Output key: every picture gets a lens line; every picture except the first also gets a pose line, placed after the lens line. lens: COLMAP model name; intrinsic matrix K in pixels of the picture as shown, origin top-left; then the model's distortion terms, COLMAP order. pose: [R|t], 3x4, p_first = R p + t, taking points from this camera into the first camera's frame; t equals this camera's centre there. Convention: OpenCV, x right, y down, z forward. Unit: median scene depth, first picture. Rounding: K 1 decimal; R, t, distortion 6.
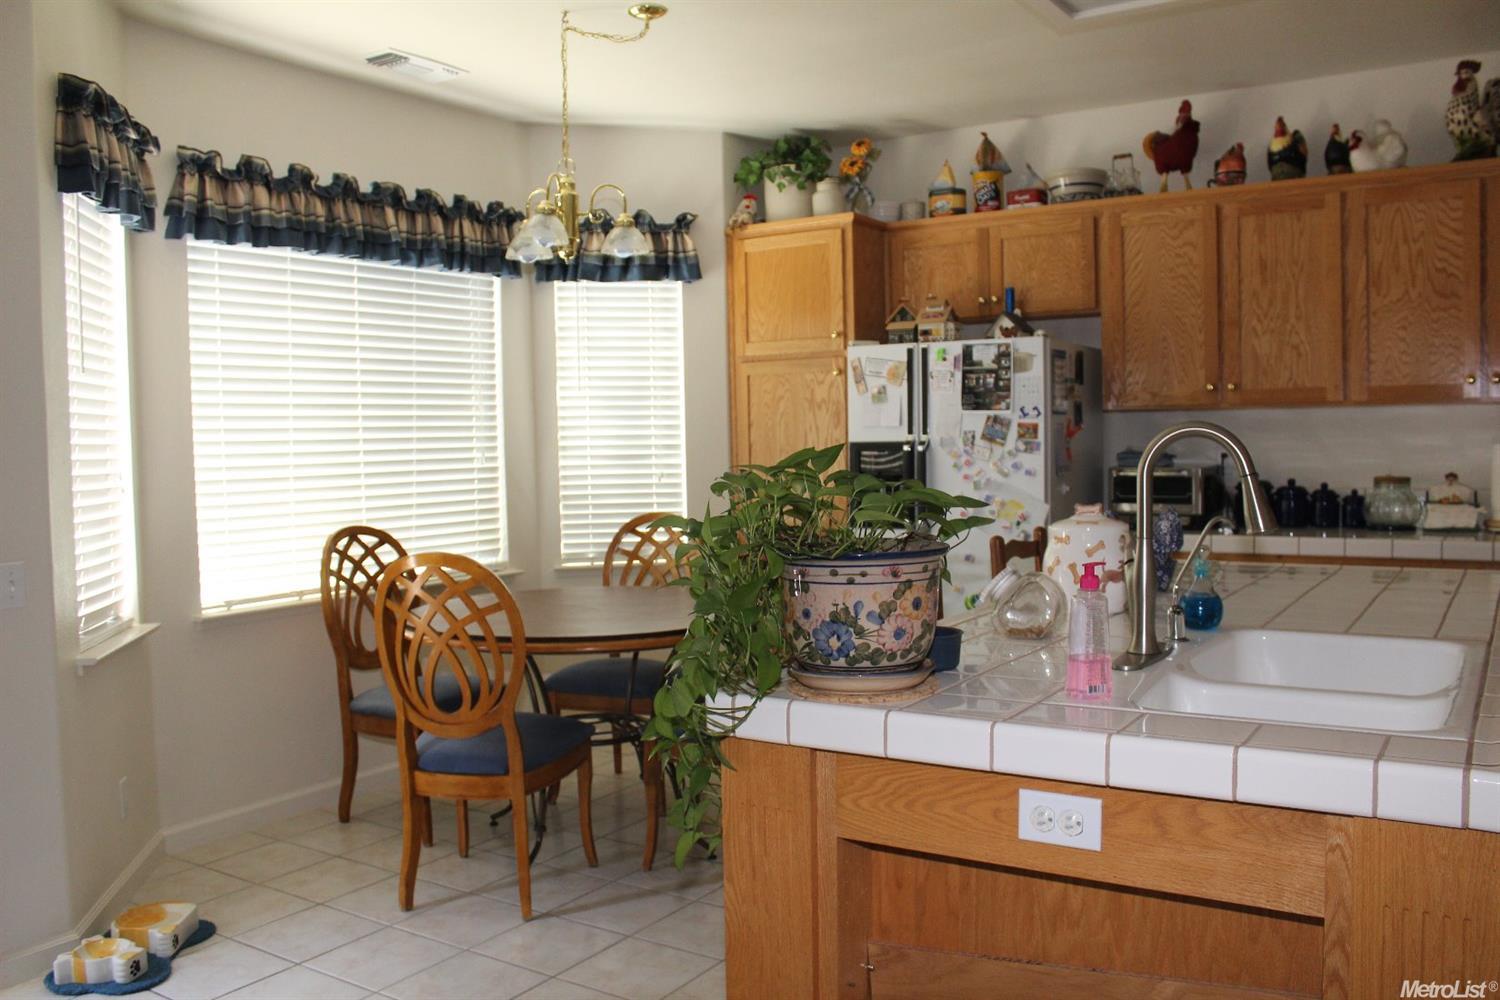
lens RADIAL K [[1249.3, 0, 761.0], [0, 1249.3, 500.3], [0, 0, 1]] dist [-0.166741, 0.148868]
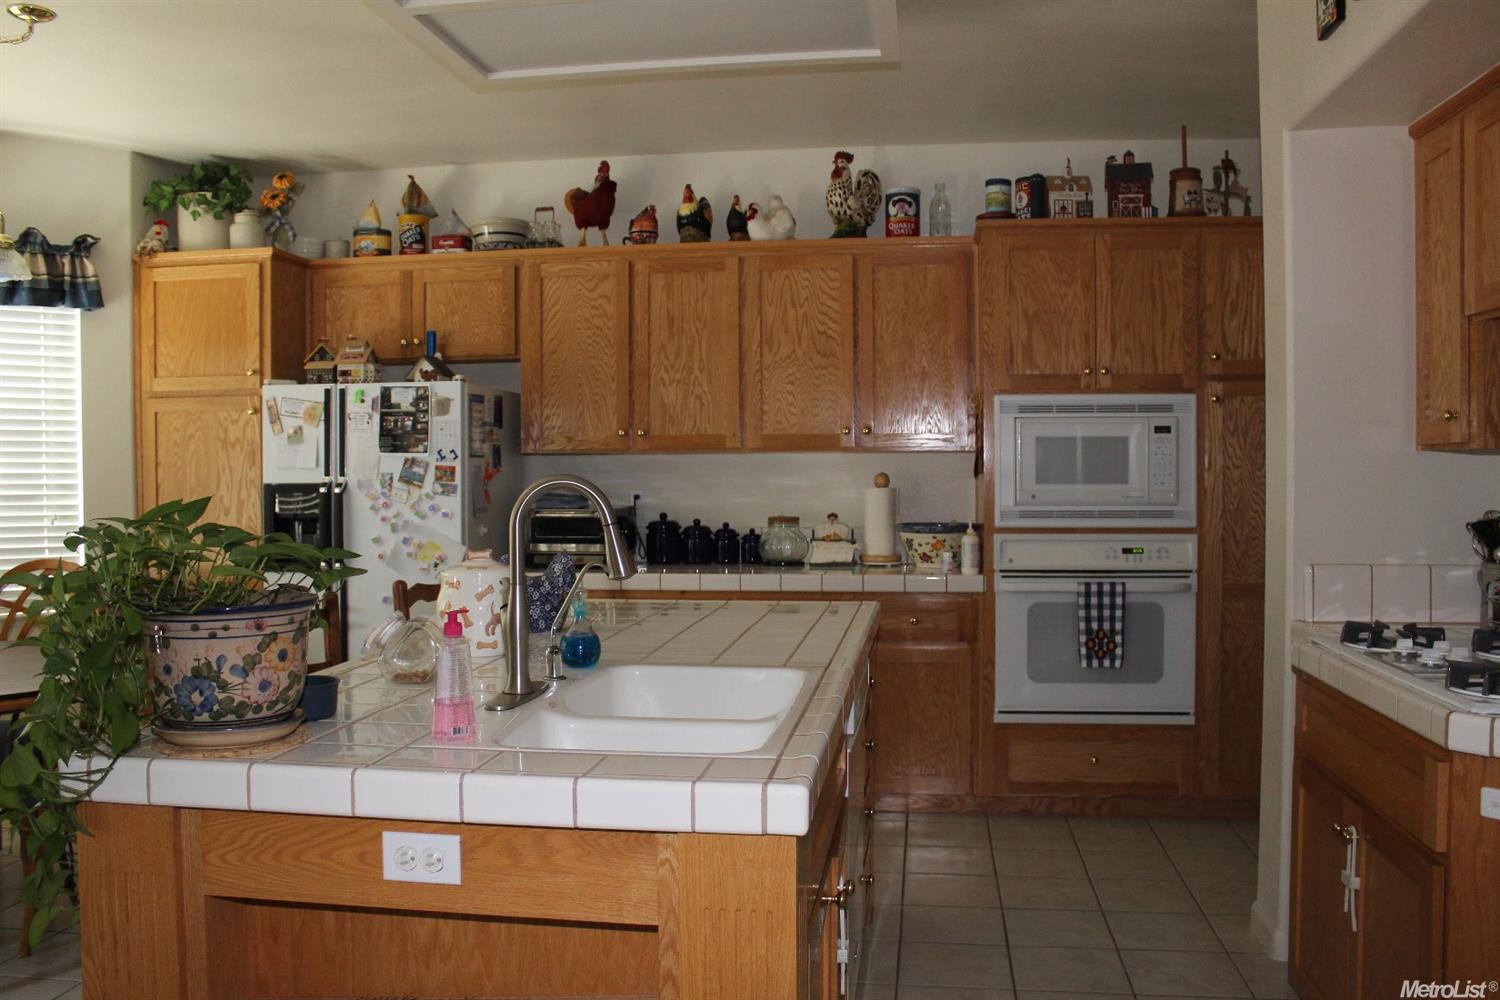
lens RADIAL K [[1249.3, 0, 761.0], [0, 1249.3, 500.3], [0, 0, 1]] dist [-0.166741, 0.148868]
pose [[0.906651, 0.001310, 0.421880, 0.023209], [0.010648, 0.999606, -0.025987, -0.005196], [-0.421748, 0.028054, 0.906279, -0.026579]]
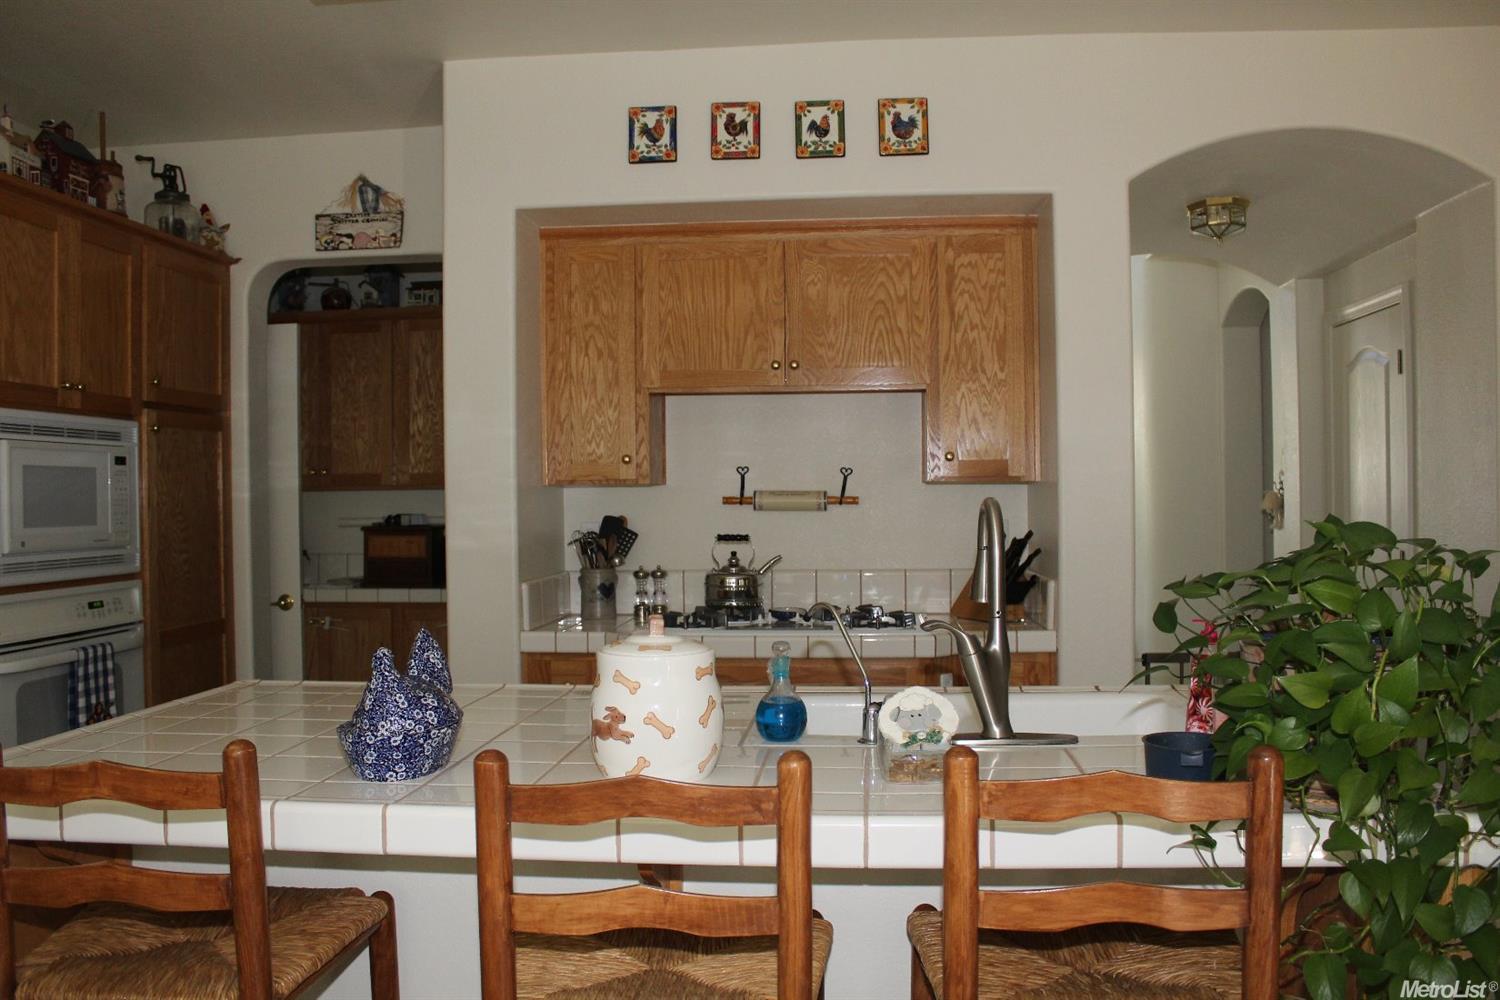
lens RADIAL K [[1249.3, 0, 761.0], [0, 1249.3, 500.3], [0, 0, 1]] dist [-0.166741, 0.148868]
pose [[-0.463422, 0.018742, 0.885940, -0.229139], [0.063983, 0.997874, 0.012358, -0.040868], [-0.883825, 0.062412, -0.463636, 0.774475]]
